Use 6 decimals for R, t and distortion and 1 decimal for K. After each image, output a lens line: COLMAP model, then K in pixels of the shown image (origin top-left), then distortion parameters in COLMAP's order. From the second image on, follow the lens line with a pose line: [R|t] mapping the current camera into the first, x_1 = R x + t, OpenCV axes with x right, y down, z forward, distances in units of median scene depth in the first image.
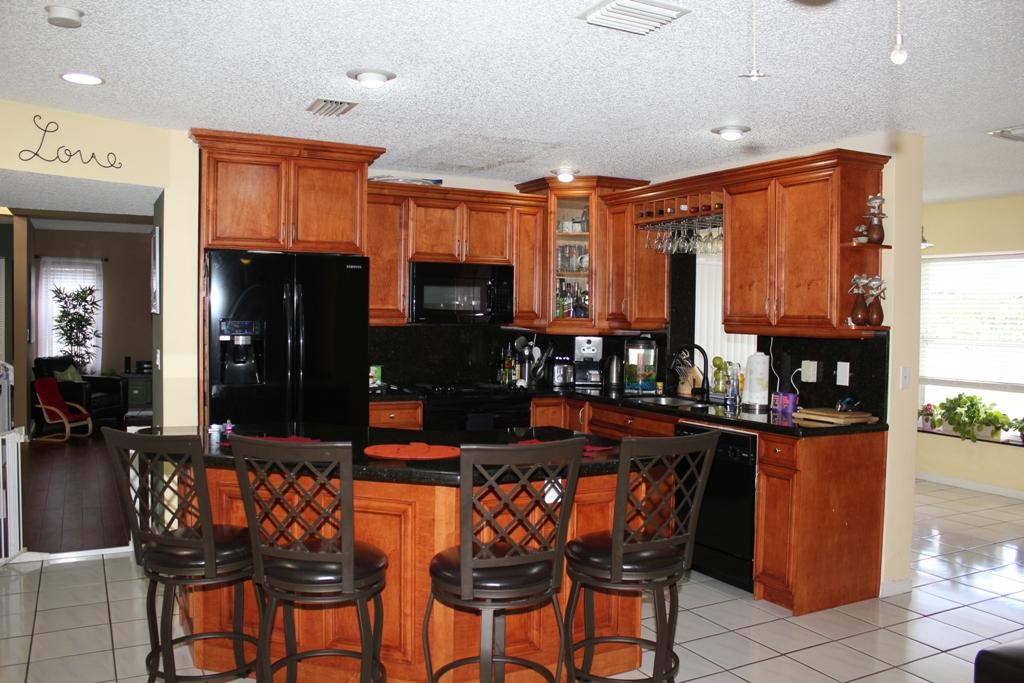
lens RADIAL K [[850.8, 0, 513.1], [0, 850.8, 342.9], [0, 0, 1]] dist [-0.133064, 0.098375]
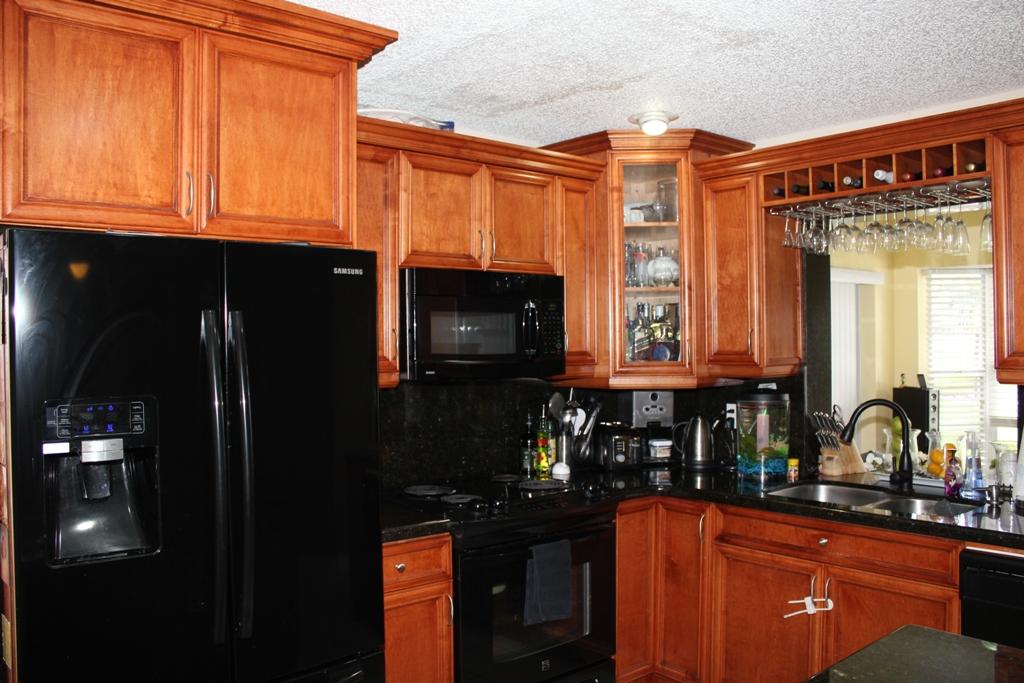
lens RADIAL K [[850.8, 0, 517.2], [0, 850.8, 338.9], [0, 0, 1]] dist [-0.133064, 0.098375]
pose [[0.971852, -0.022343, 0.234529, -0.202387], [0.030704, 0.999014, -0.032060, -0.034870], [-0.233582, 0.038358, 0.971580, 0.519541]]
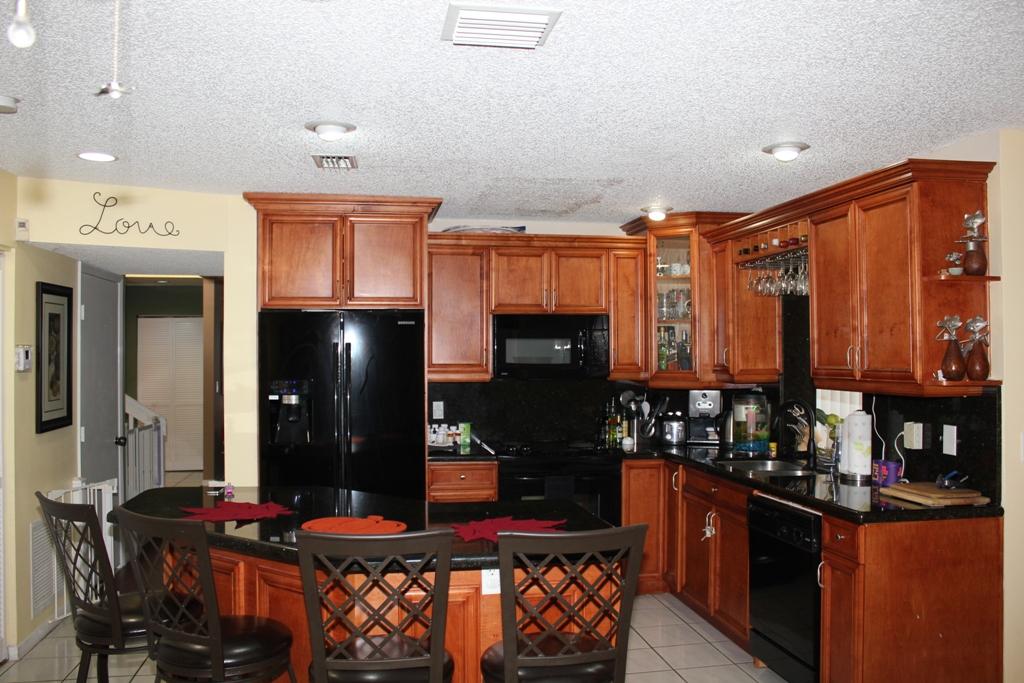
lens RADIAL K [[850.8, 0, 516.2], [0, 850.8, 344.7], [0, 0, 1]] dist [-0.133064, 0.098375]
pose [[0.951695, -0.021042, -0.306323, 0.222633], [0.006288, 0.998775, -0.049073, -0.015954], [0.306980, 0.044777, 0.950662, 0.114358]]
